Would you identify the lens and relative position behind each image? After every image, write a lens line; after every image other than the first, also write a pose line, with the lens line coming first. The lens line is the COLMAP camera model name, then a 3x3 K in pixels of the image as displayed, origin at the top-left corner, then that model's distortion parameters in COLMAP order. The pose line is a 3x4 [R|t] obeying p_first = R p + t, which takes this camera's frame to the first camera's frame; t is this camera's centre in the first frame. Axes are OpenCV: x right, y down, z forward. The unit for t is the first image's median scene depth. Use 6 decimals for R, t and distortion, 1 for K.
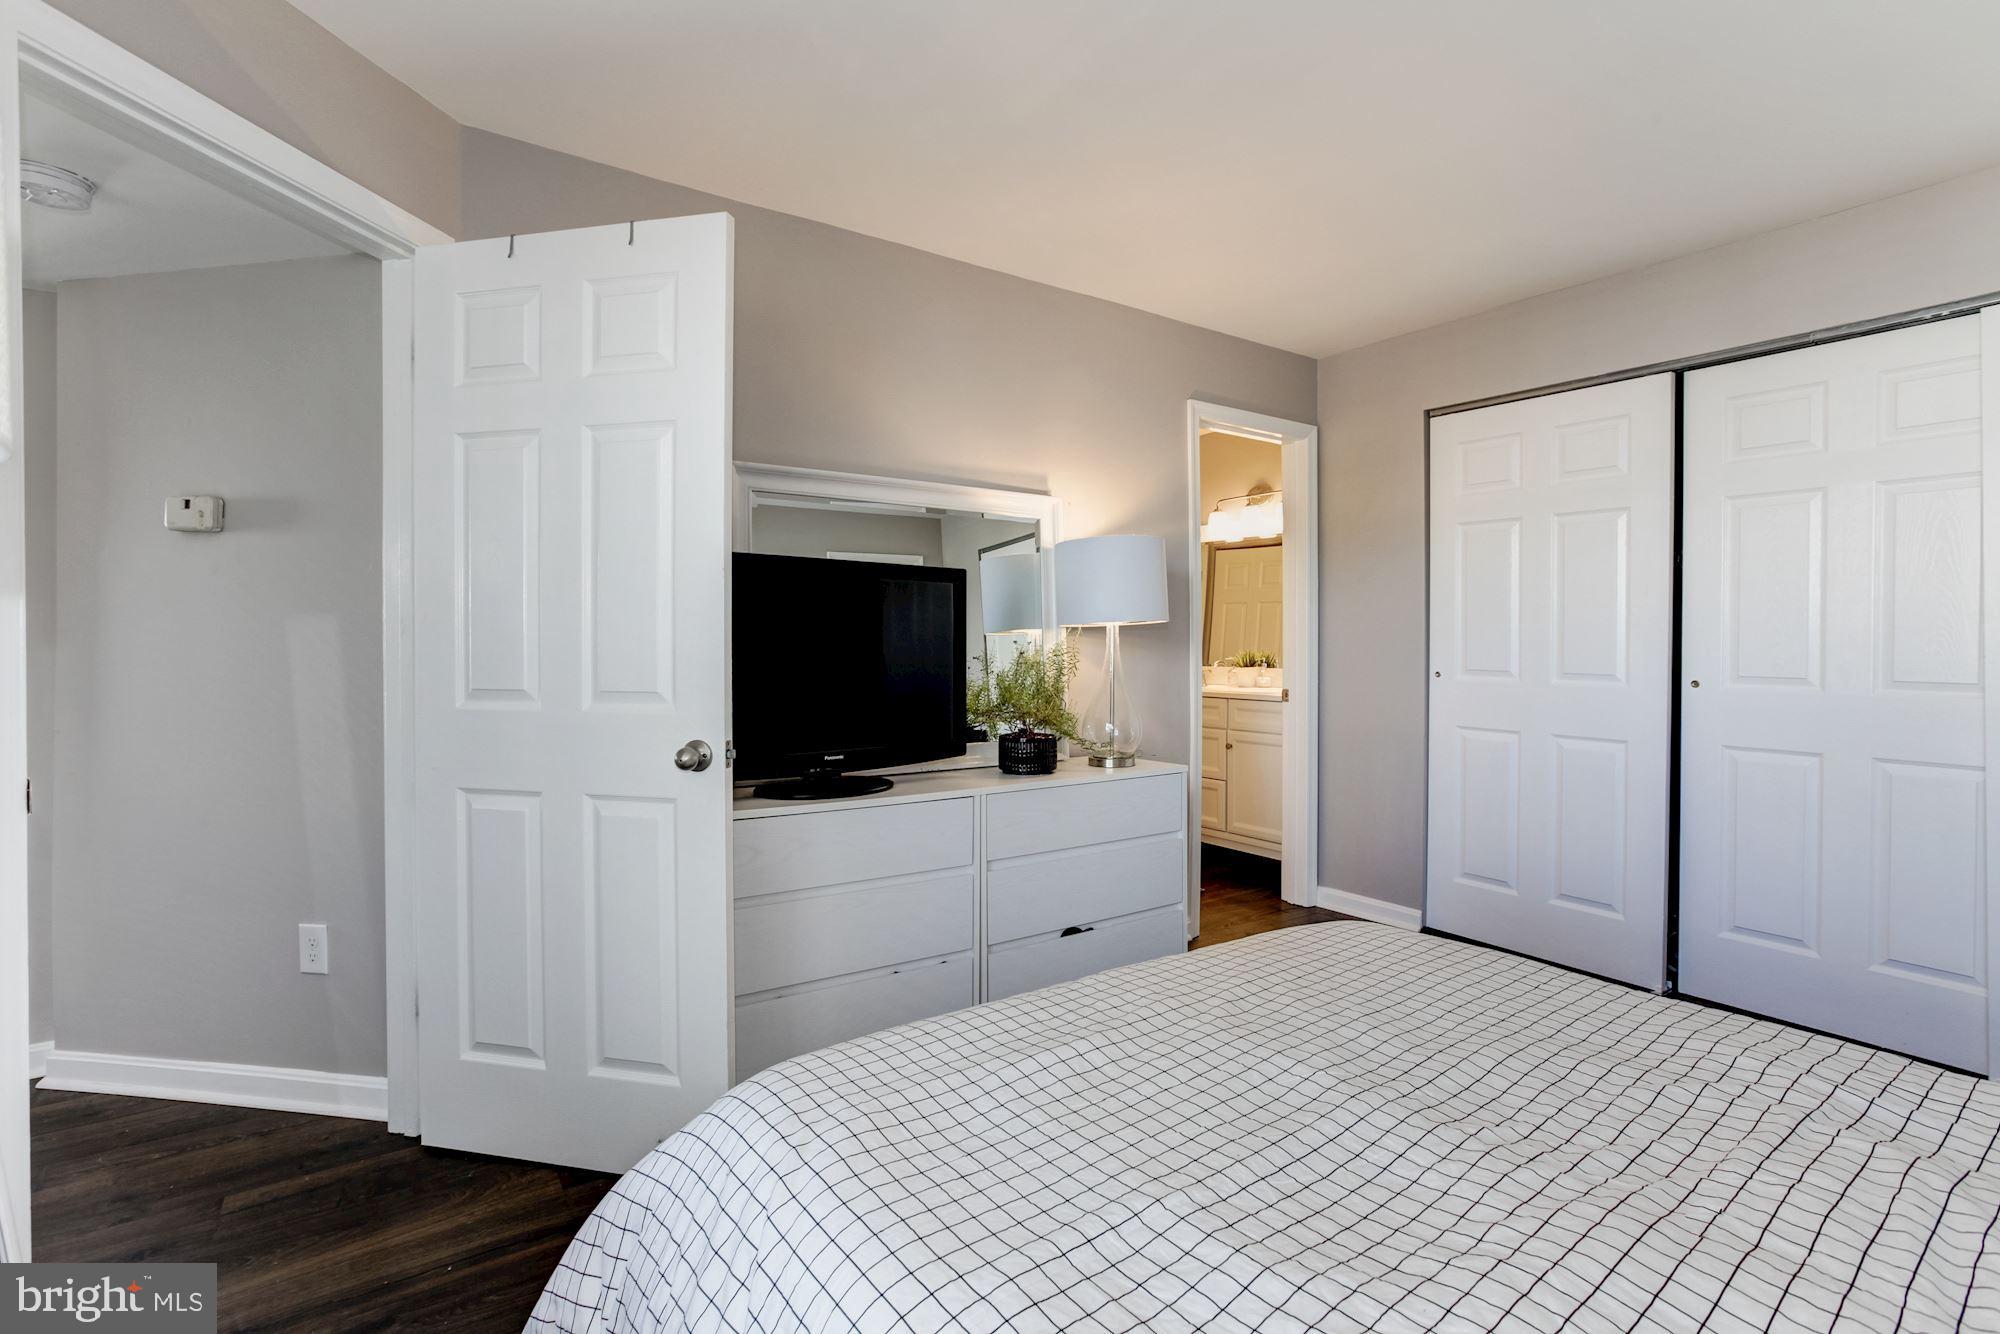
lens RADIAL K [[920.3, 0, 1000.2], [0, 920.3, 664.1], [0, 0, 1]] dist [-0.041247, 0.029039]
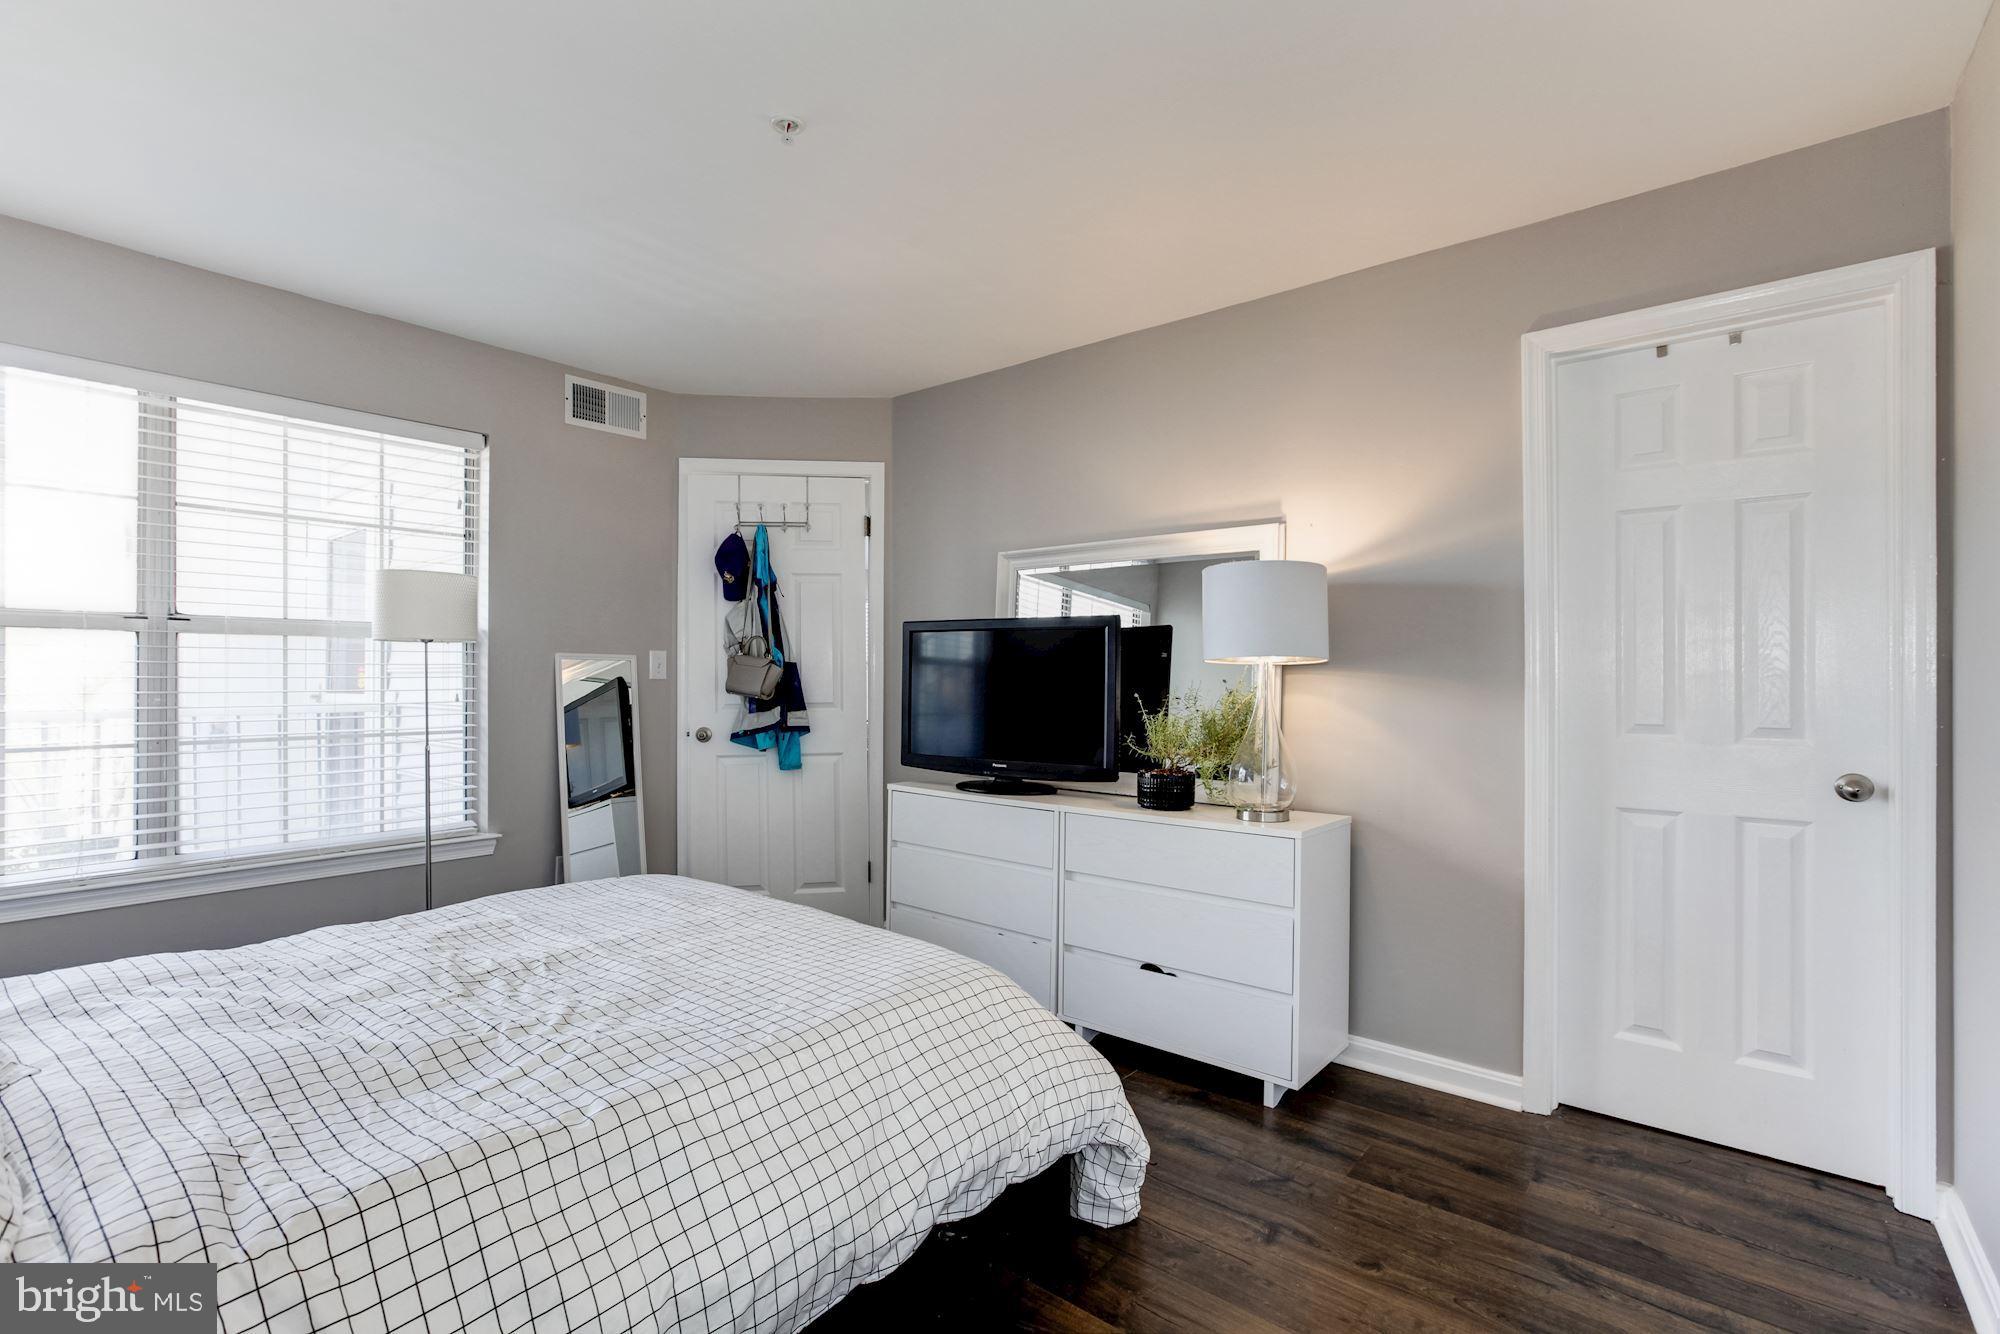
lens RADIAL K [[920.3, 0, 1000.2], [0, 920.3, 664.1], [0, 0, 1]] dist [-0.041247, 0.029039]
pose [[0.272476, -0.010191, -0.962108, 0.945928], [-0.017564, 0.999725, -0.015563, -0.022805], [0.962002, 0.021139, 0.272222, 0.526086]]
